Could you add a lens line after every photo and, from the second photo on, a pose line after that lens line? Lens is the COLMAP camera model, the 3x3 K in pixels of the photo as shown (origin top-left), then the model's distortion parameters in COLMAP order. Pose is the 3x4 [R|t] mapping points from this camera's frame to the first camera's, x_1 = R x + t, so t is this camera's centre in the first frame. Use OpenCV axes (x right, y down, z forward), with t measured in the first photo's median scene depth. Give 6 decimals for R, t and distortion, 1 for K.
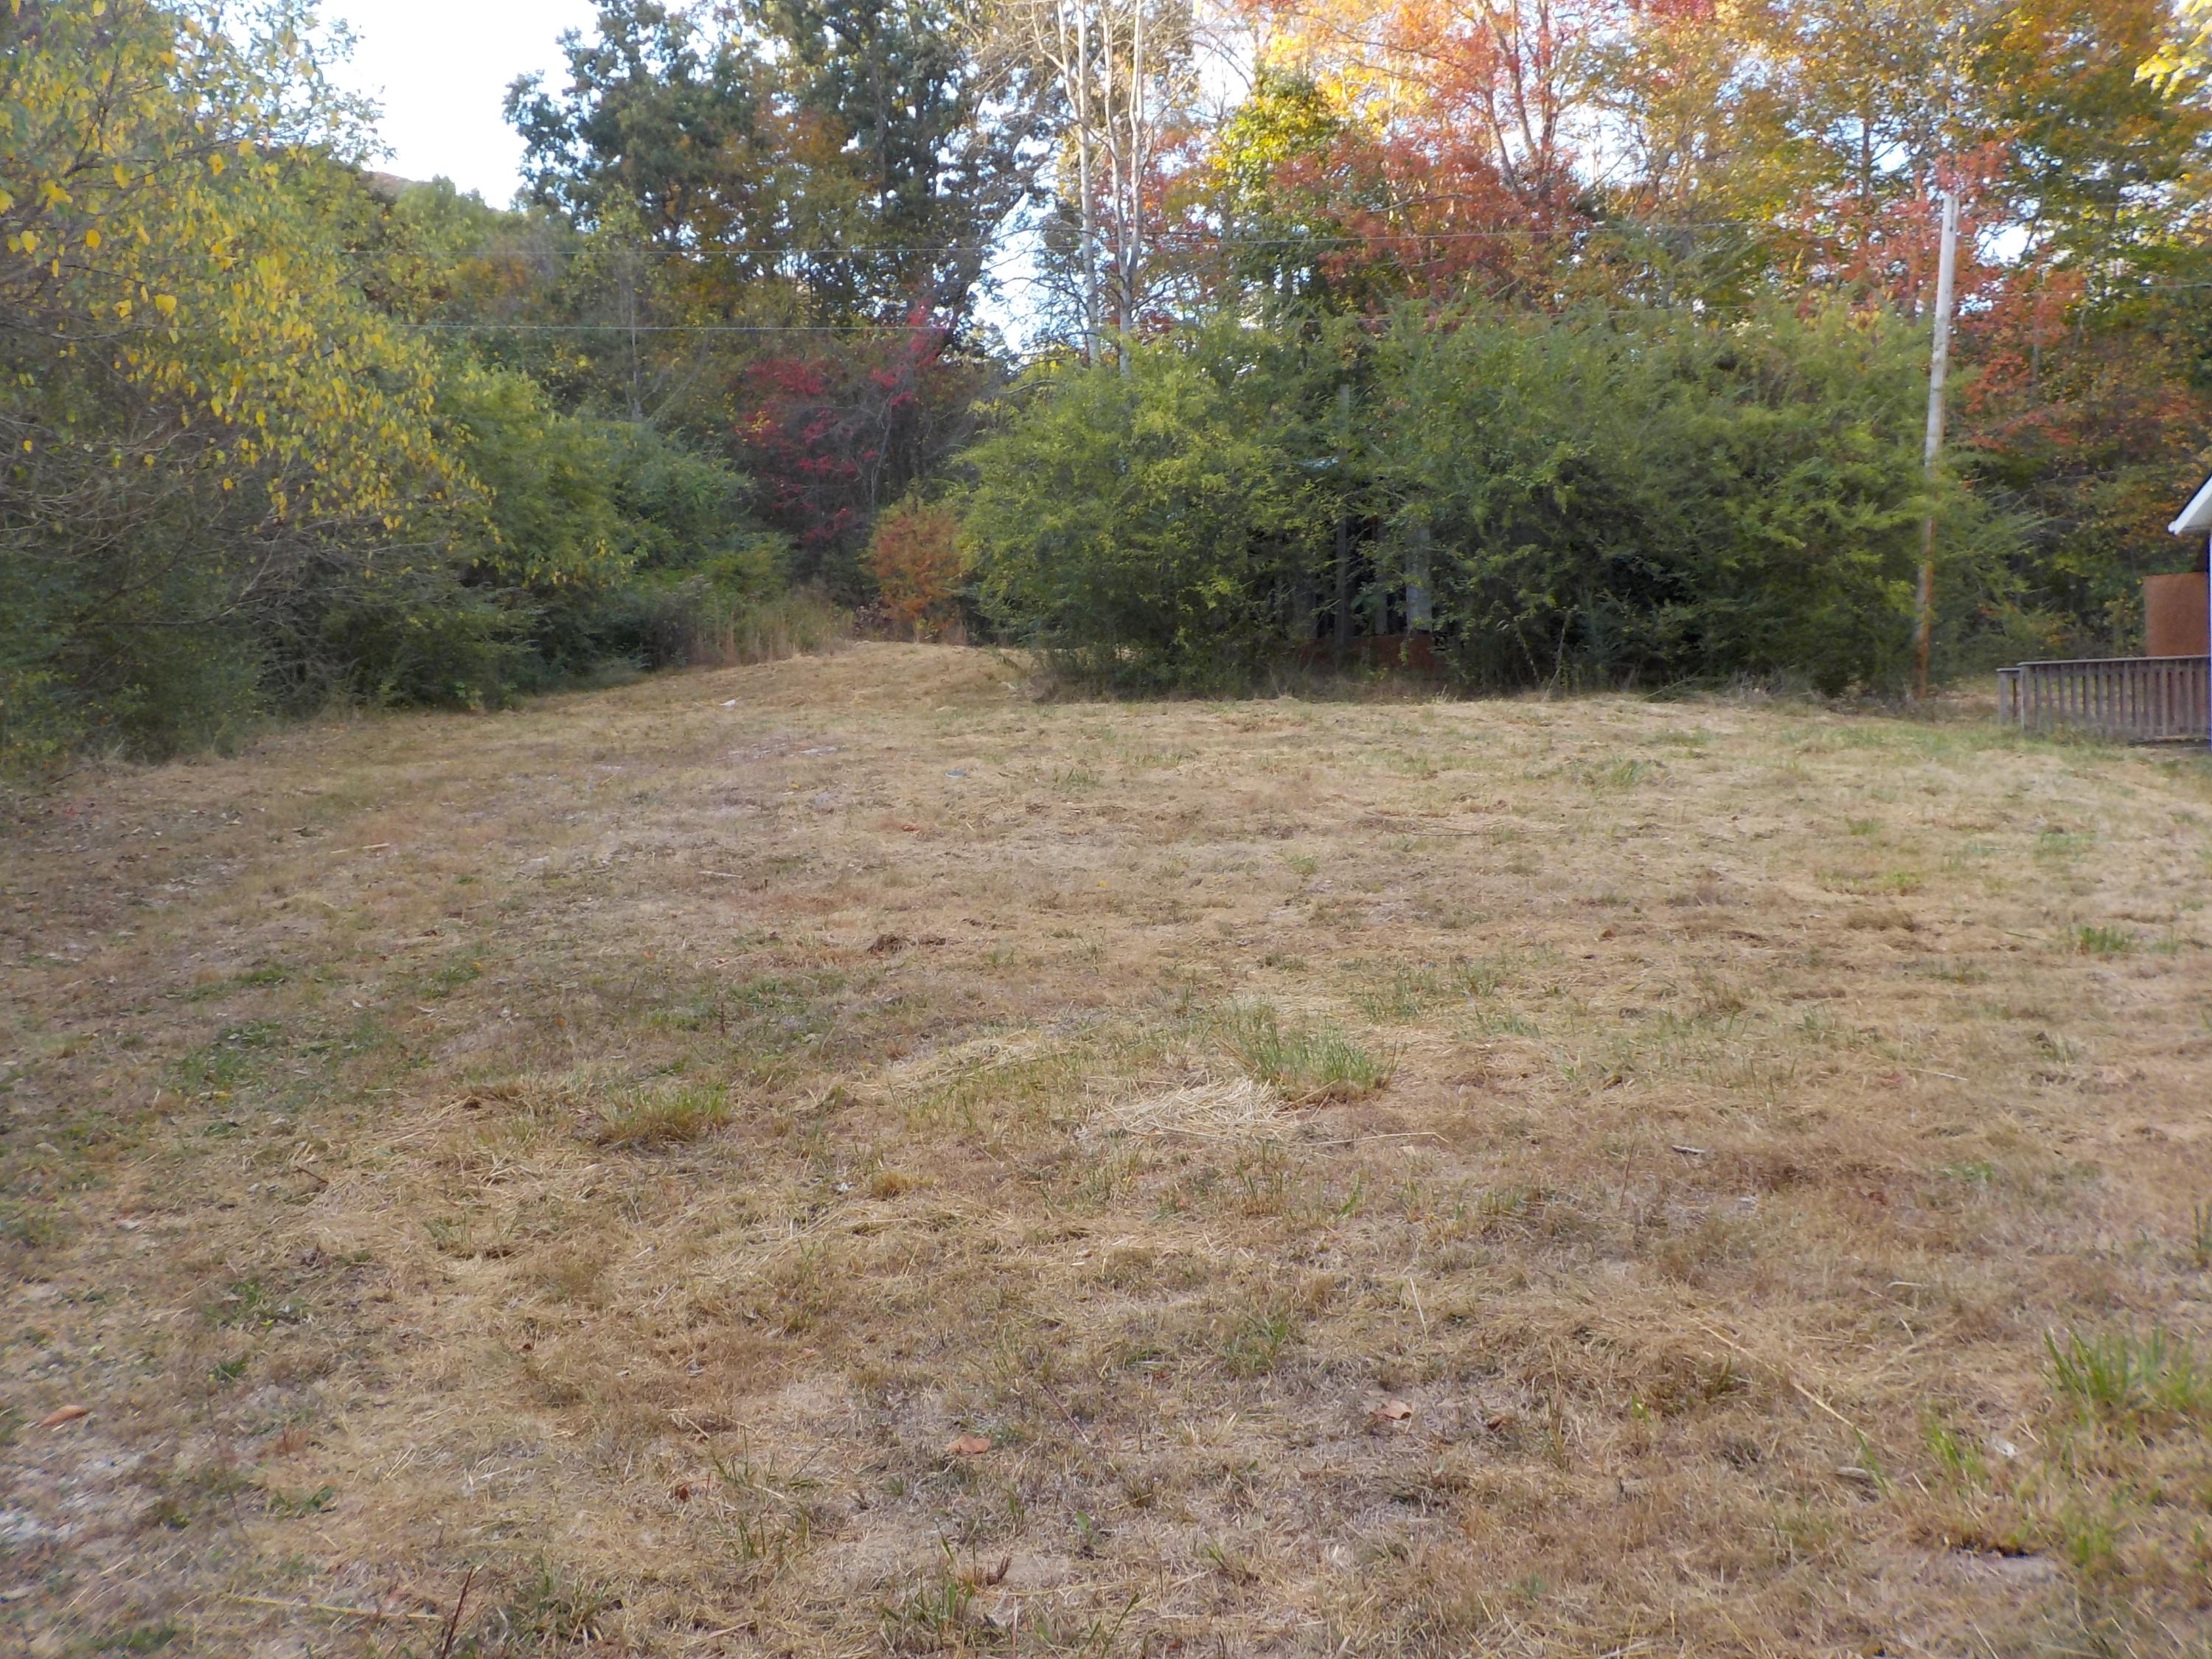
lens RADIAL K [[2045.2, 0, 1104.9], [0, 2045.2, 850.0], [0, 0, 1]] dist [0.014616, 0.000000]
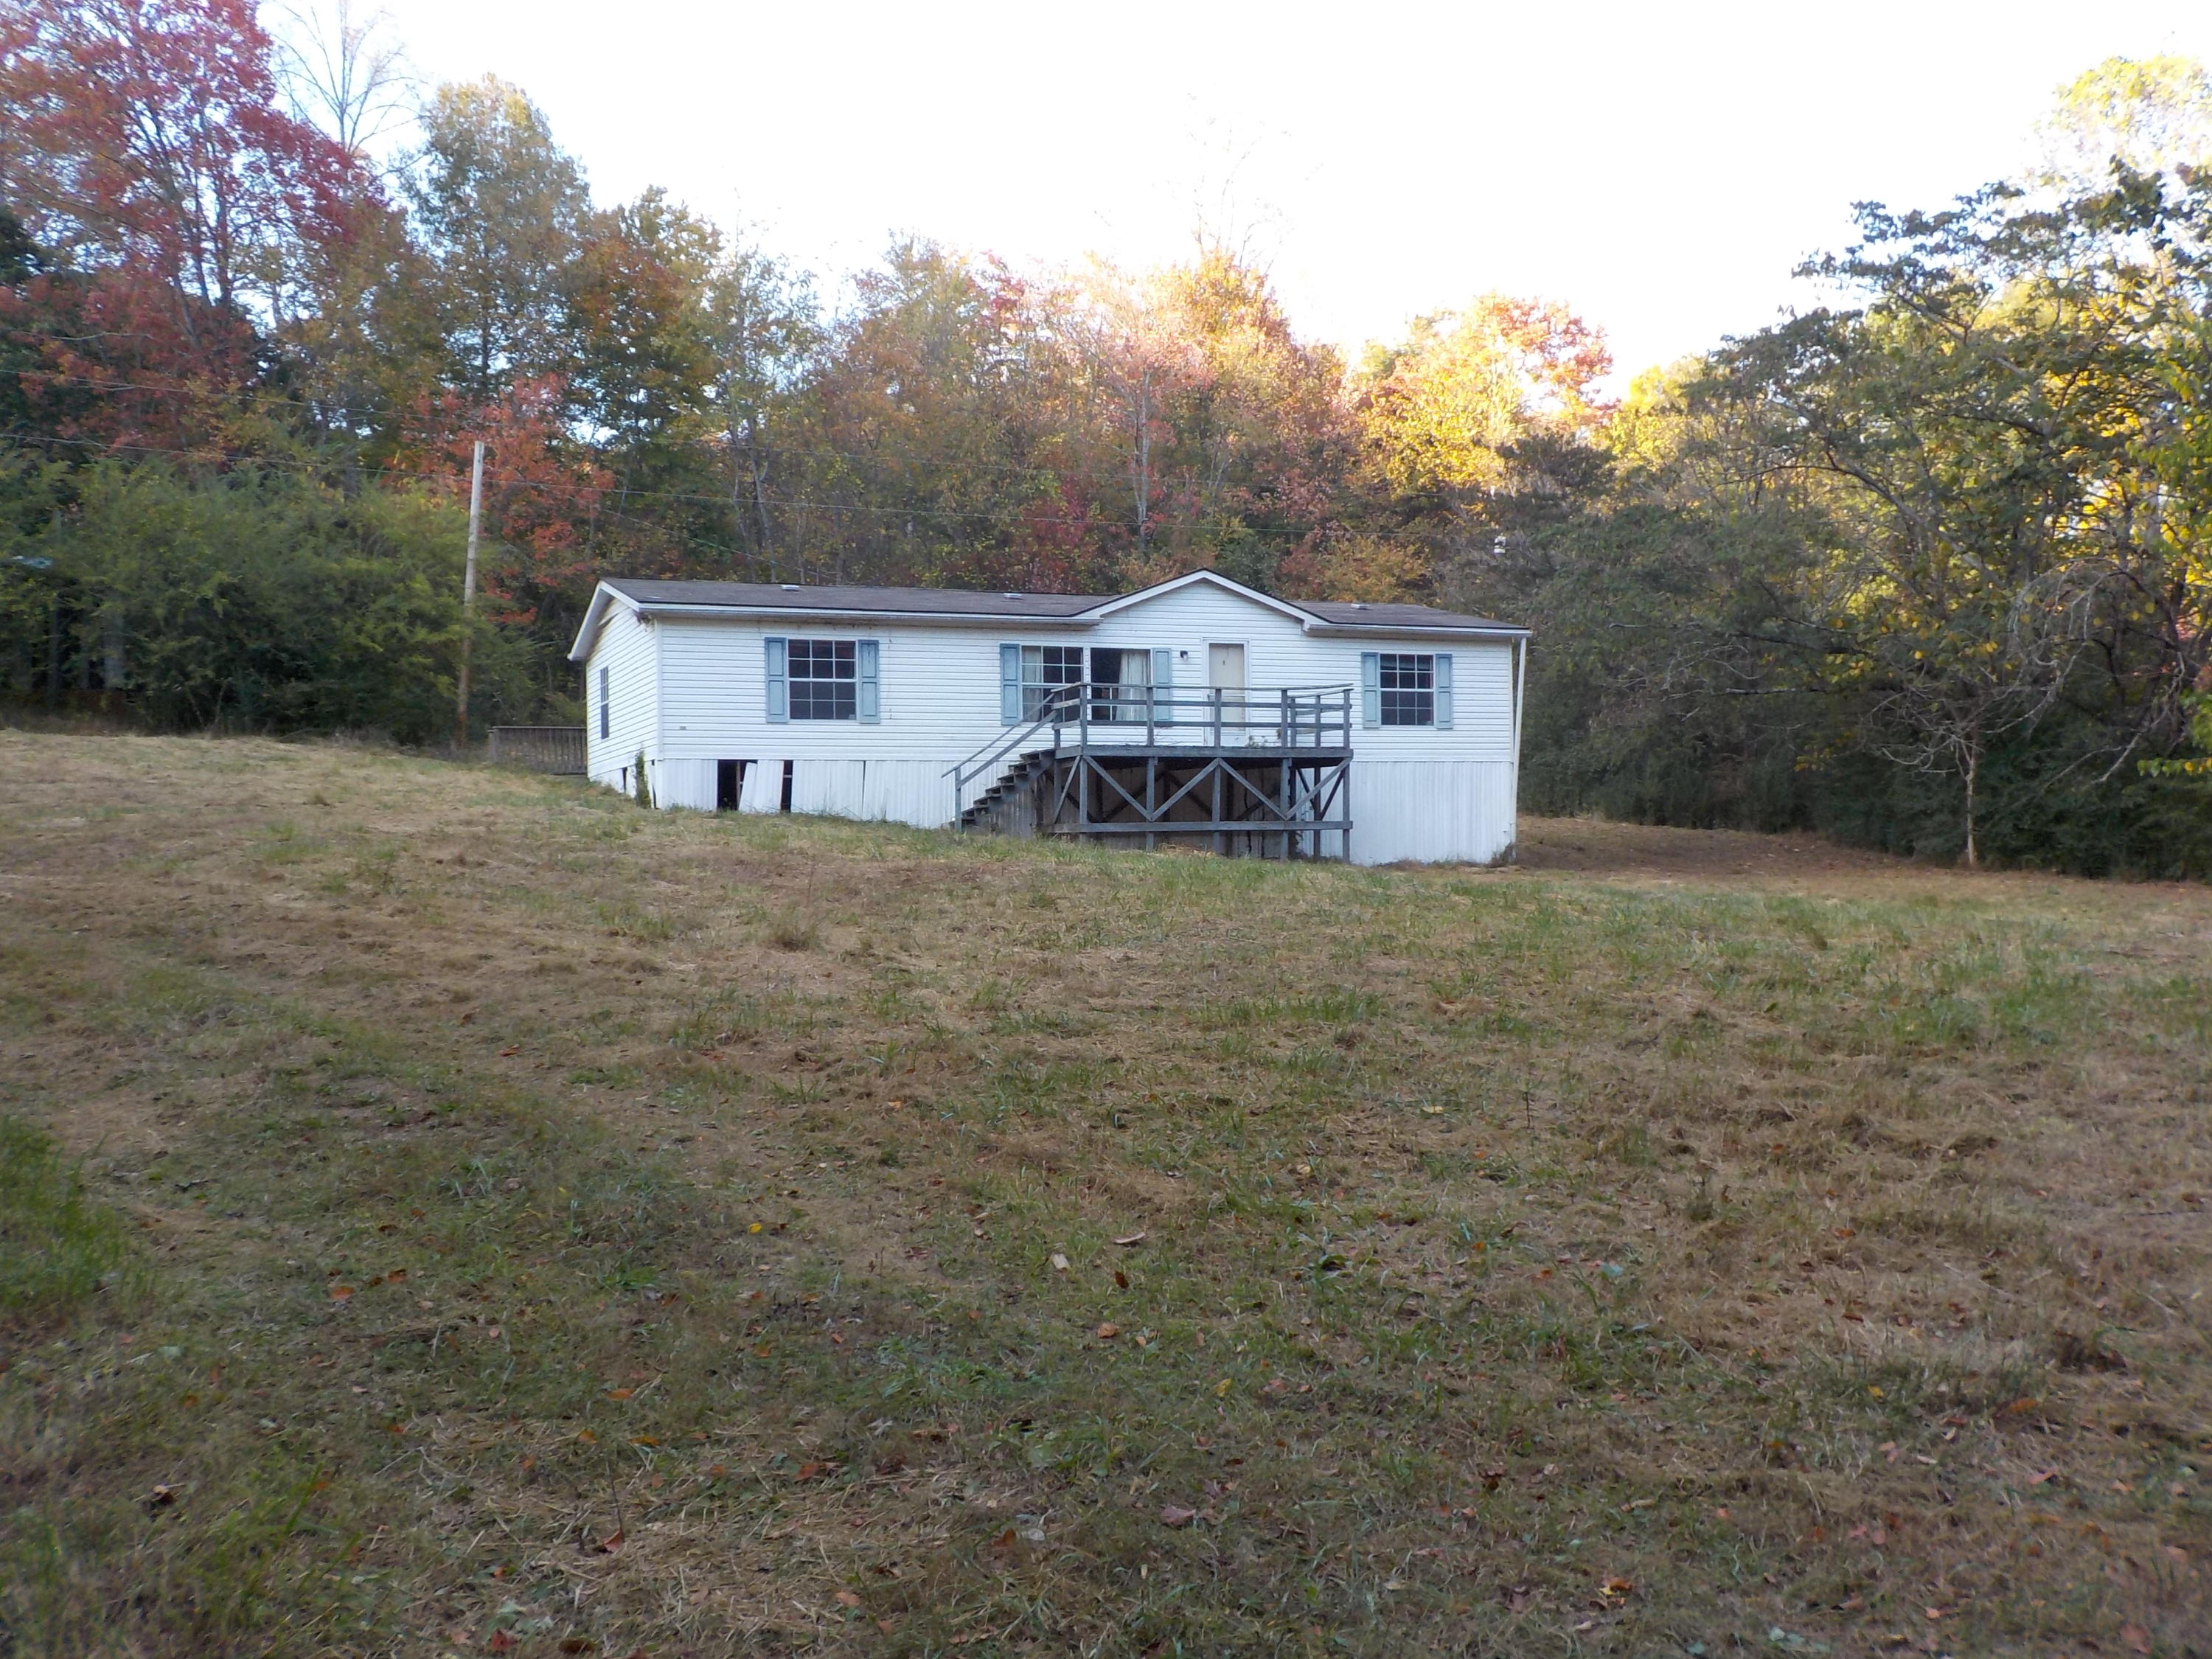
lens RADIAL K [[2045.2, 0, 1126.3], [0, 2045.2, 852.1], [0, 0, 1]] dist [0.014616, 0.000000]
pose [[0.814793, 0.014243, 0.579577, -0.107993], [0.008873, 0.999275, -0.037031, 0.071825], [-0.579684, 0.035315, 0.814076, -0.618036]]
